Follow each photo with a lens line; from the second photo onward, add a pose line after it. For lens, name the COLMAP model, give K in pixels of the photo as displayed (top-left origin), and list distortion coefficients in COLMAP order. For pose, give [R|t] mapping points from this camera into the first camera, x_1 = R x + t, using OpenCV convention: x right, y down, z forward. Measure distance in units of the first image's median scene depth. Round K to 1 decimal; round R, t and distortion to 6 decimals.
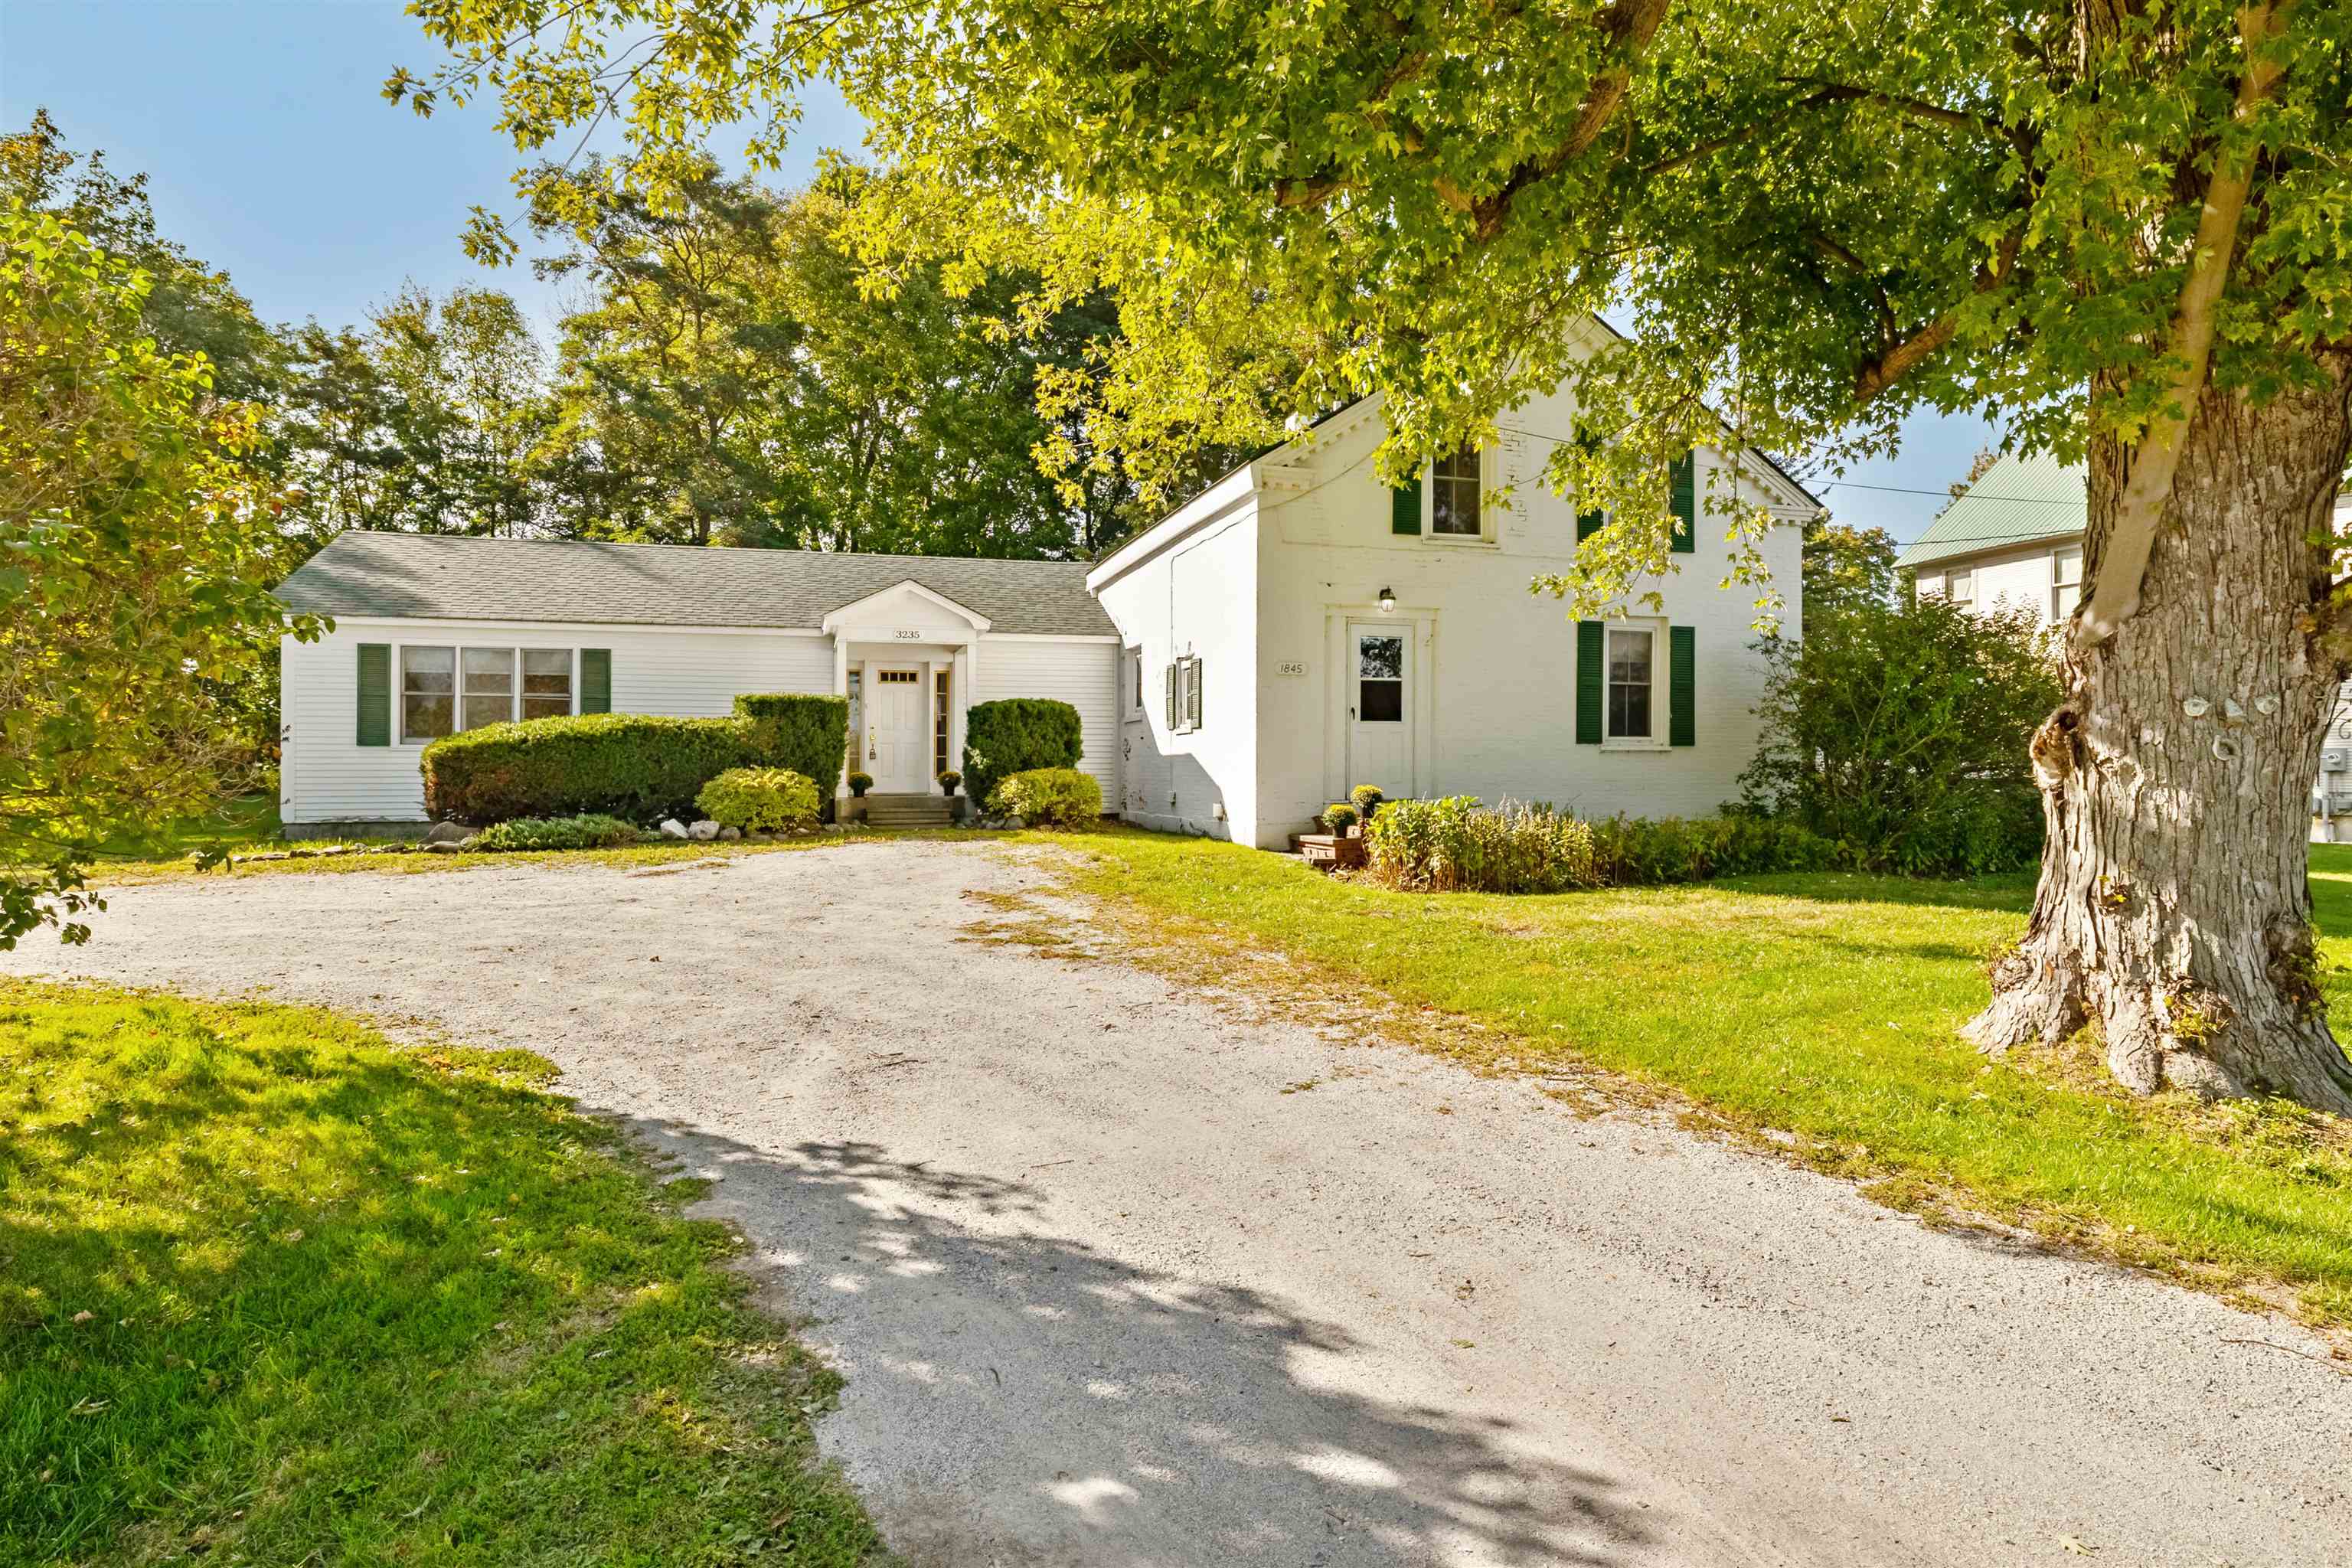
lens RADIAL K [[1265.6, 0, 1188.8], [0, 1265.6, 803.7], [0, 0, 1]] dist [-0.016427, -0.002373]
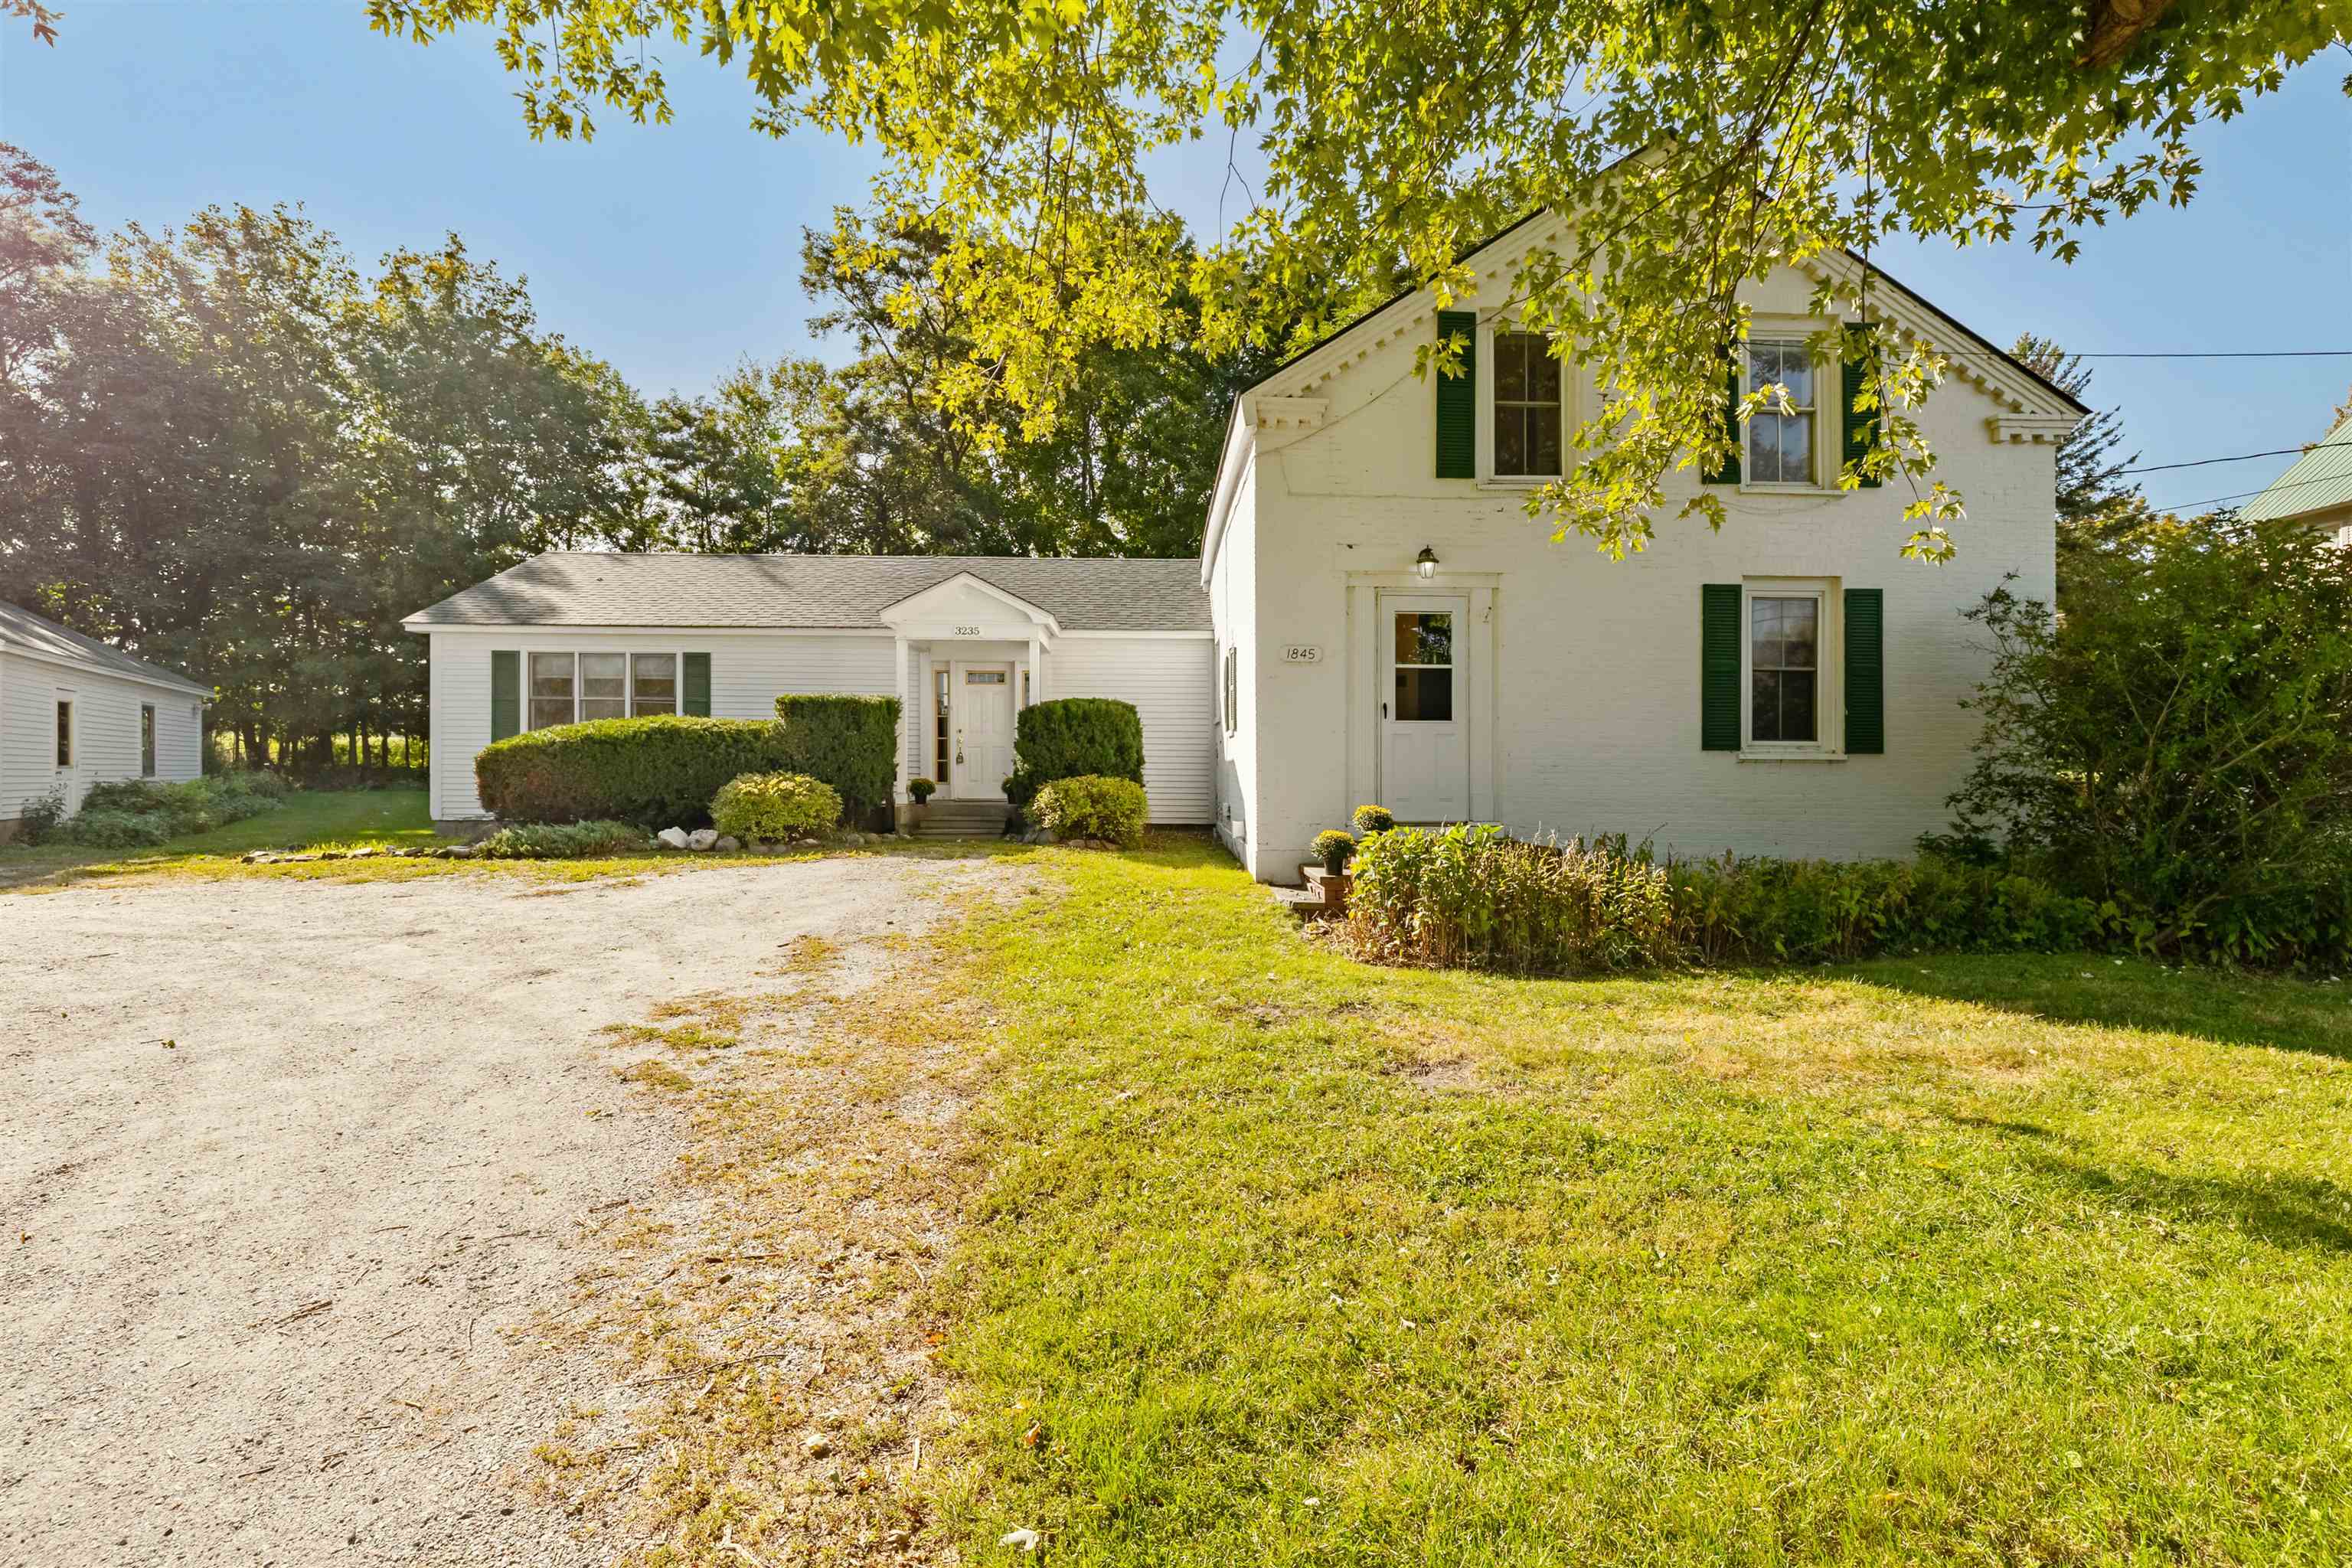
lens RADIAL K [[1081.3, 0, 1231.9], [0, 1081.3, 778.2], [0, 0, 1]] dist [-0.012626, 0.002406]
pose [[0.971315, 0.009369, -0.237613, 0.187699], [-0.013293, 0.999800, -0.014919, -0.017831], [0.237426, 0.017650, 0.971245, 0.316803]]
